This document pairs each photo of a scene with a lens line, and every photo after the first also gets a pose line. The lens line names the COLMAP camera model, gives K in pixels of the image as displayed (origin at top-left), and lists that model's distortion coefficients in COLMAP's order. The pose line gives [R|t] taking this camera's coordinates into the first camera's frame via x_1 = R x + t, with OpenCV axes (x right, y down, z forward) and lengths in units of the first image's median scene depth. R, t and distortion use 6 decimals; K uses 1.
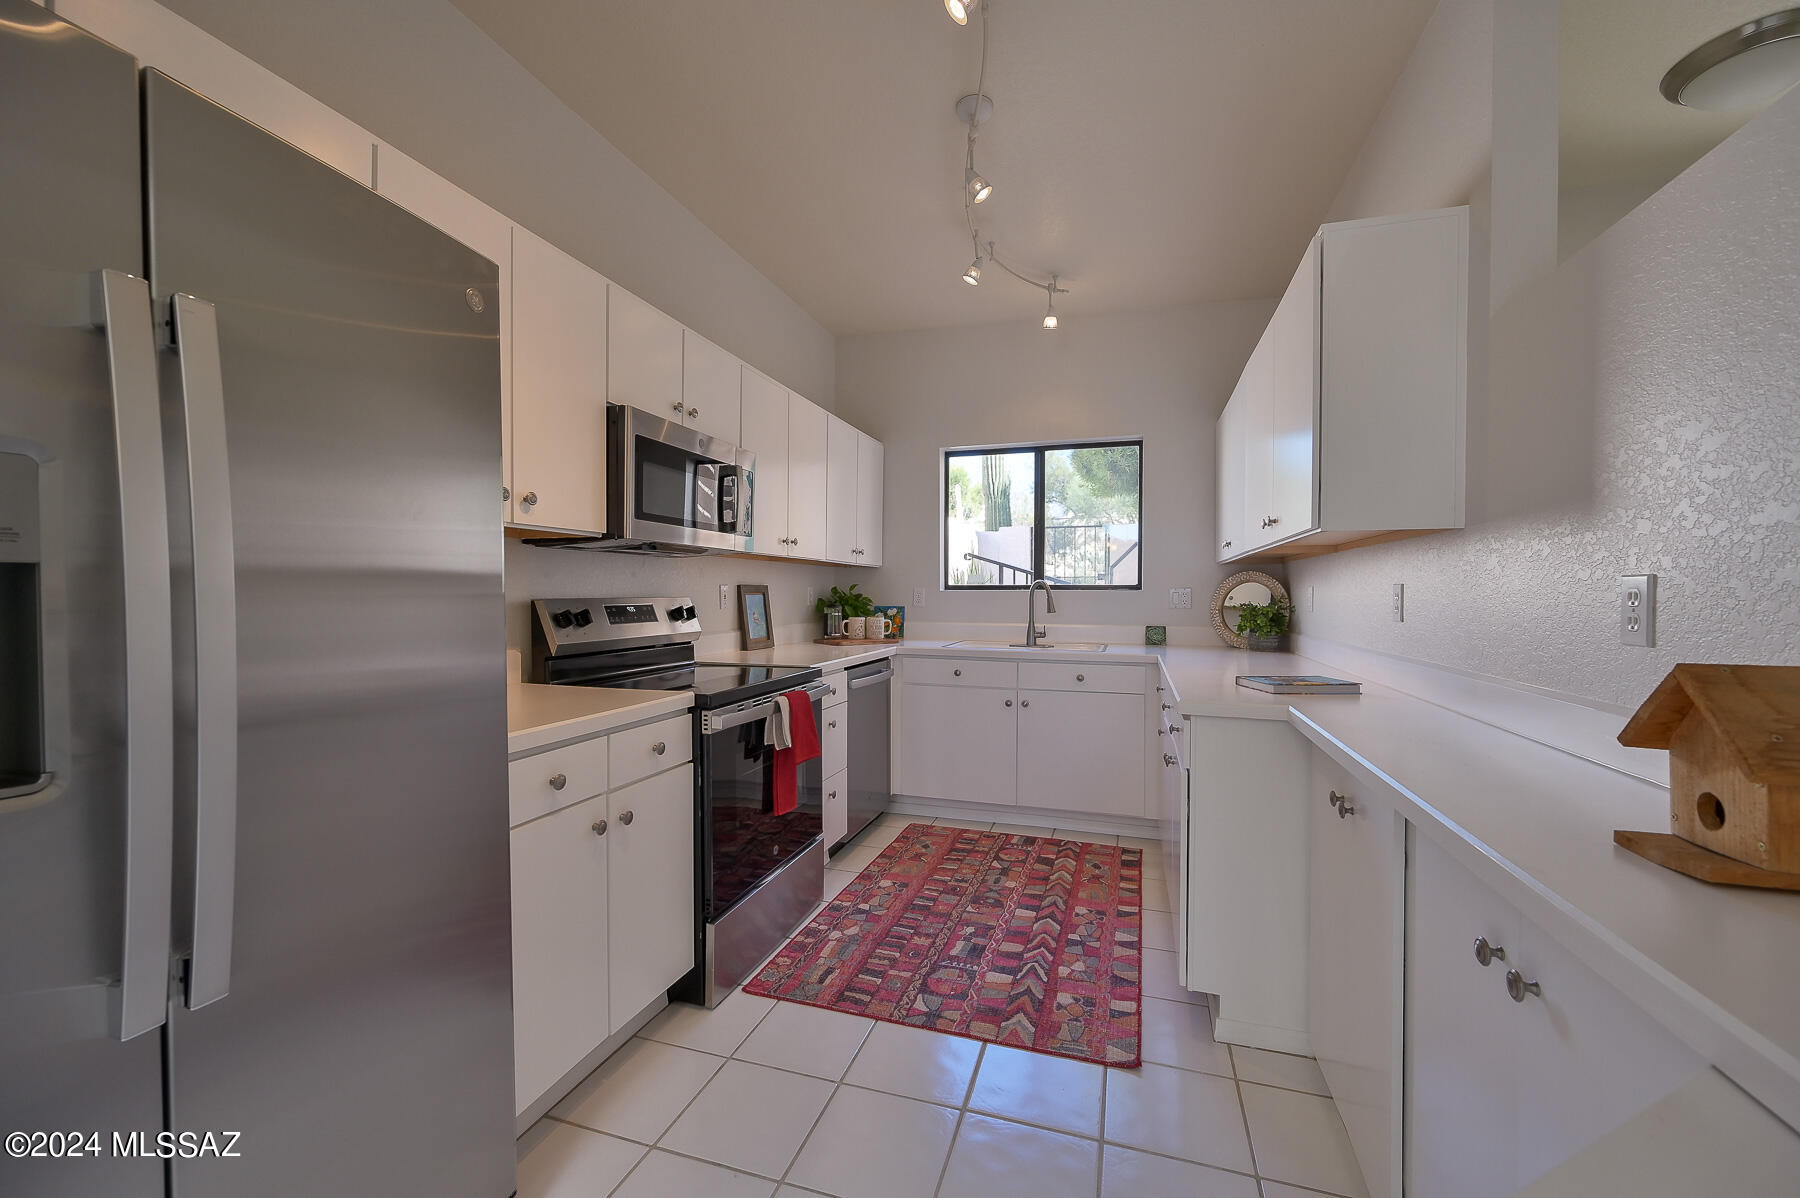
lens RADIAL K [[705.6, 0, 900.0], [0, 705.6, 599.0], [0, 0, 1]] dist [-0.000265, -0.000136]
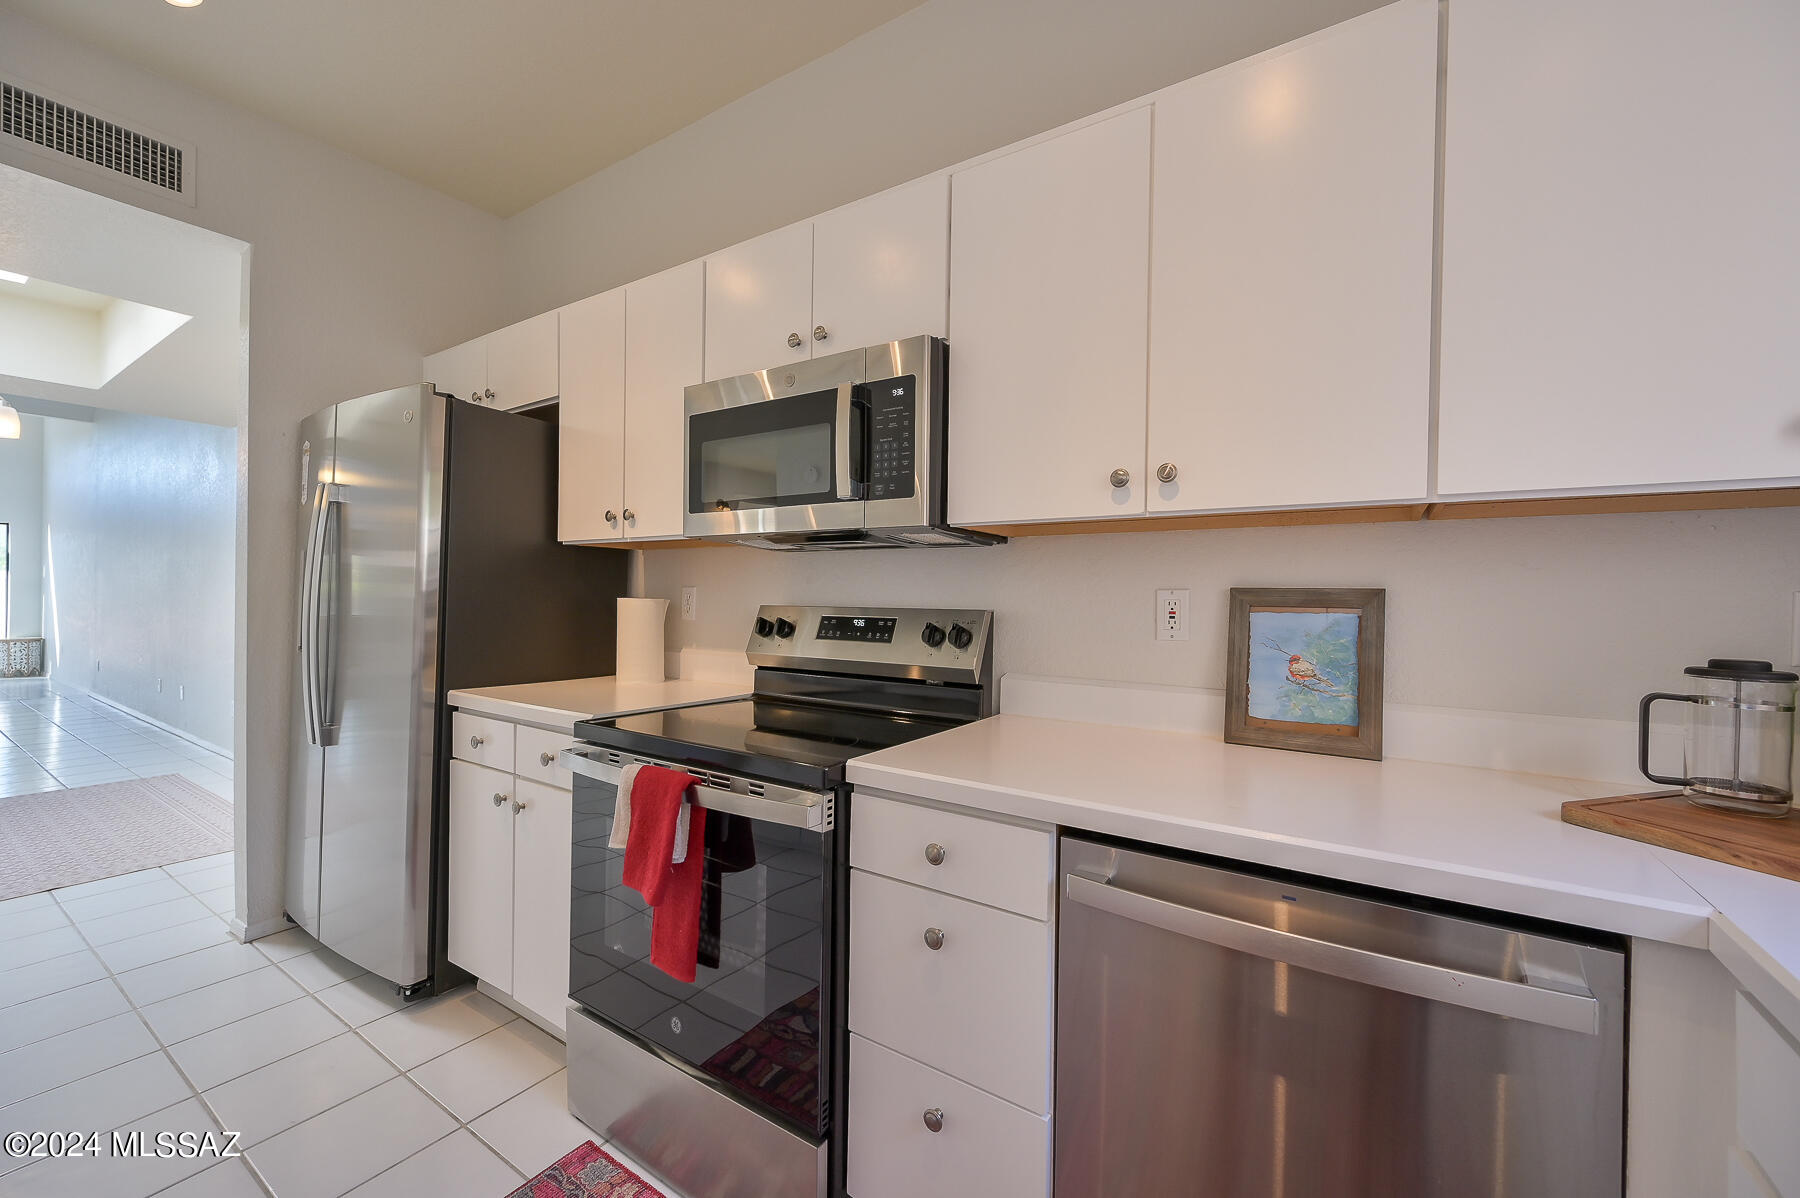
lens RADIAL K [[708.9, 0, 900.0], [0, 708.9, 599.0], [0, 0, 1]] dist [0.008198, -0.000115]
pose [[-0.272608, -0.006120, -0.962106, 0.280567], [-0.023272, 0.999729, 0.000235, -0.010136], [0.961844, 0.022454, -0.272676, 1.051259]]
